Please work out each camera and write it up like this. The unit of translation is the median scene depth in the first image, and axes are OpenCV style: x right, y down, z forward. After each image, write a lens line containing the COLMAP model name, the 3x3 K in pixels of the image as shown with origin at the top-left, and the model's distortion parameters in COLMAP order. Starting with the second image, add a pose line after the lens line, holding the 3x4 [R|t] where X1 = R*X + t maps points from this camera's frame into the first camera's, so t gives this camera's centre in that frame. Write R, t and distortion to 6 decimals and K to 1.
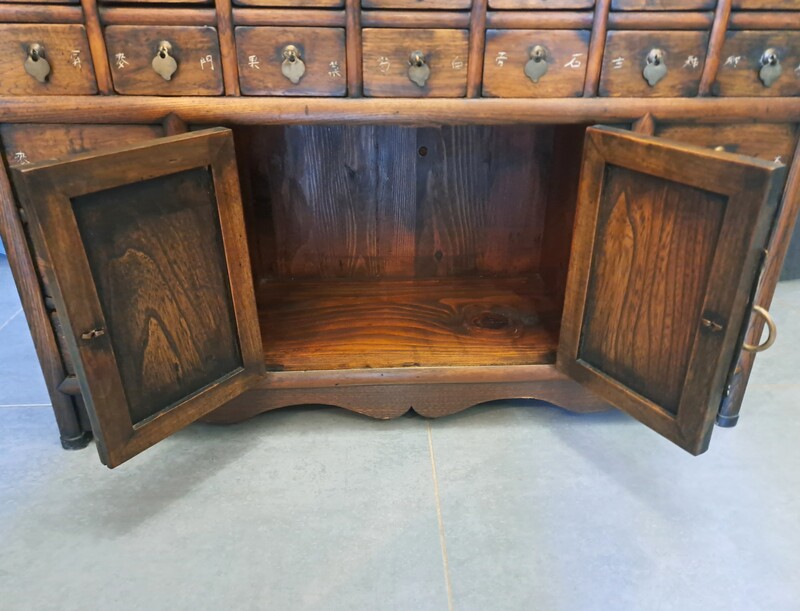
lens RADIAL K [[642.7, 0, 400.0], [0, 642.7, 305.5], [0, 0, 1]] dist [0.001415, -0.002140]
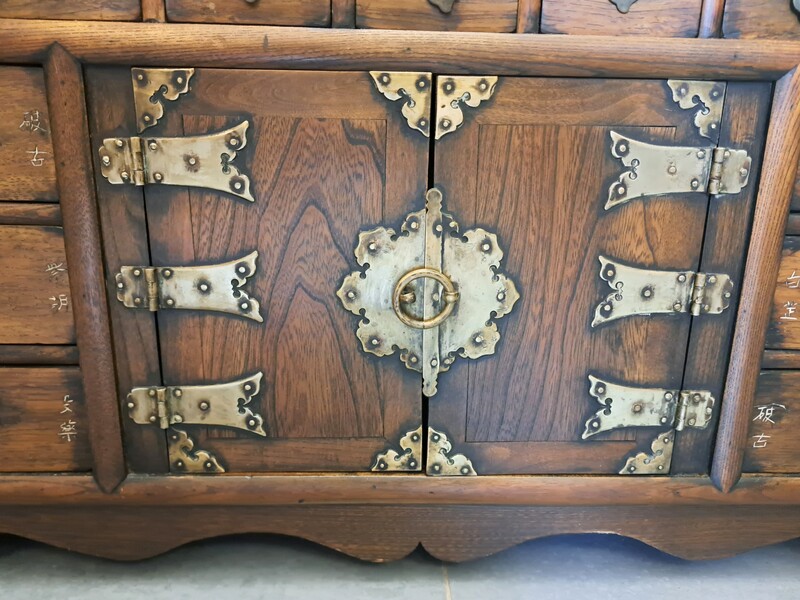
lens RADIAL K [[570.0, 0, 400.0], [0, 570.0, 300.0], [0, 0, 1]] dist [-0.008177, 0.001092]
pose [[0.999541, 0.022993, -0.019738, 0.004439], [-0.026898, 0.973188, -0.228432, 0.067960], [0.013957, 0.228858, 0.973360, 0.503506]]
